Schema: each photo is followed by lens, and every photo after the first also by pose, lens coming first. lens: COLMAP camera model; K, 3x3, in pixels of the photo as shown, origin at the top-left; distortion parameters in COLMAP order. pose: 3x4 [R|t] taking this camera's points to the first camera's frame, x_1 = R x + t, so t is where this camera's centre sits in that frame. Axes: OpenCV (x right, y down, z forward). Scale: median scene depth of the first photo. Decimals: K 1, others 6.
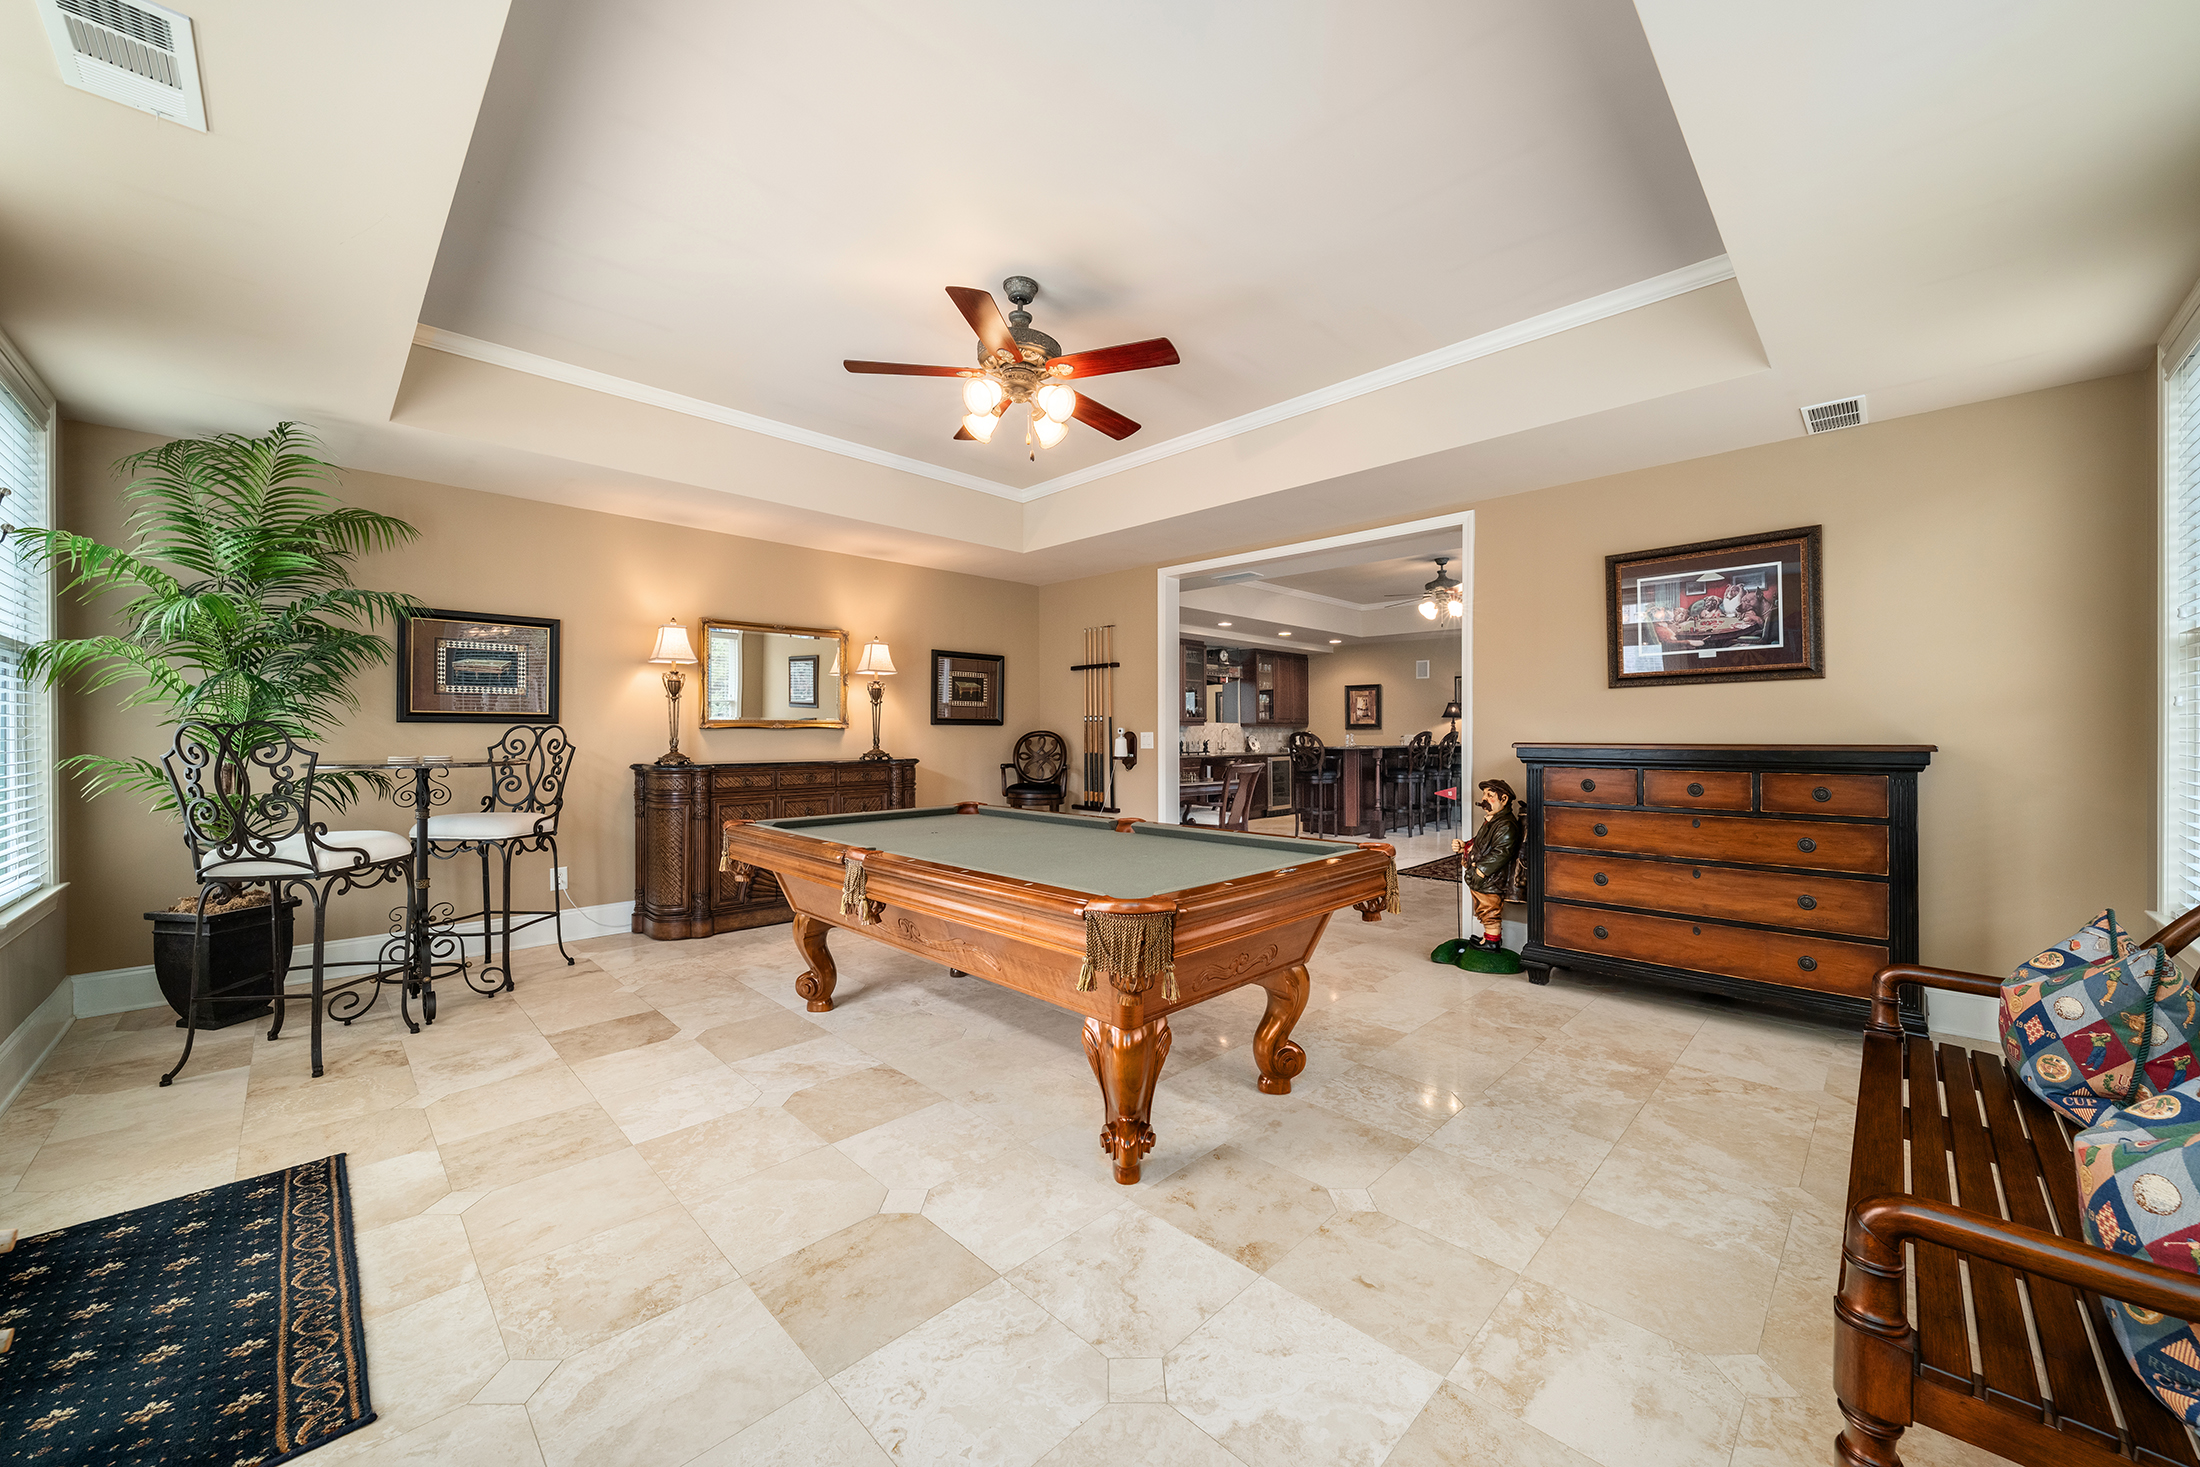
lens RADIAL K [[802.4, 0, 1098.6], [0, 802.4, 730.1], [0, 0, 1]] dist [-0.000035, 0.000000]
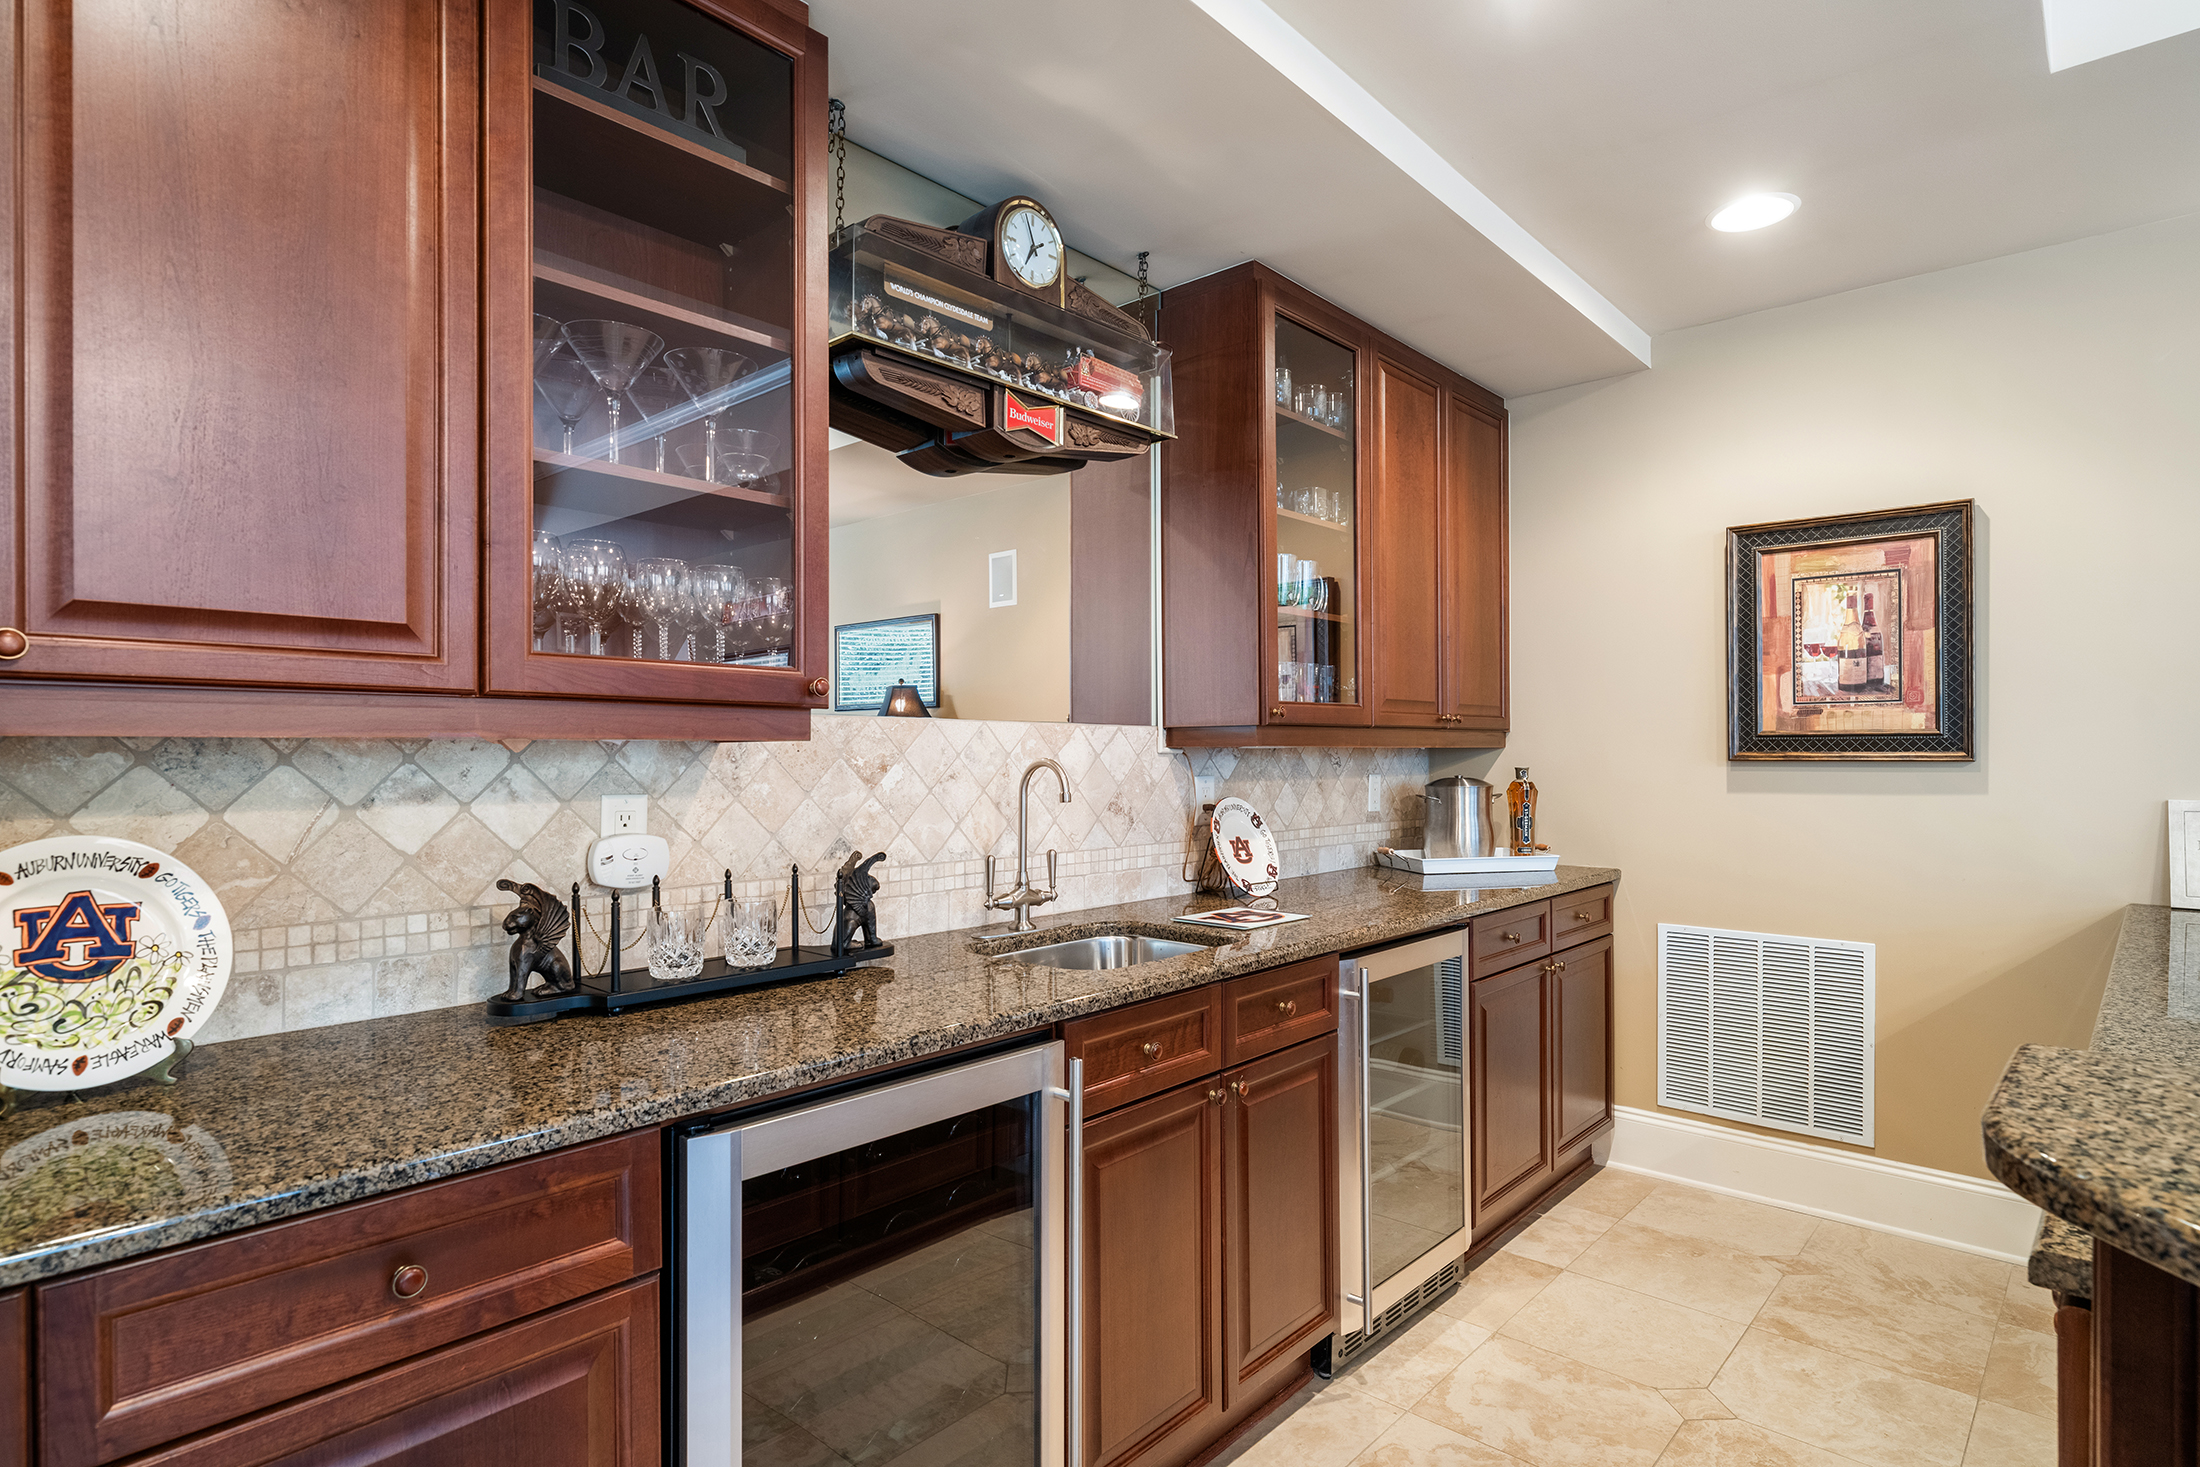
lens RADIAL K [[1167.7, 0, 1100.6], [0, 1167.7, 742.5], [0, 0, 1]] dist [0.002140, 0.000340]
pose [[0.998491, 0.002304, 0.054863, 0.148748], [-0.002318, 0.999997, 0.000194, -0.004820], [-0.054862, -0.000321, 0.998494, 0.748476]]
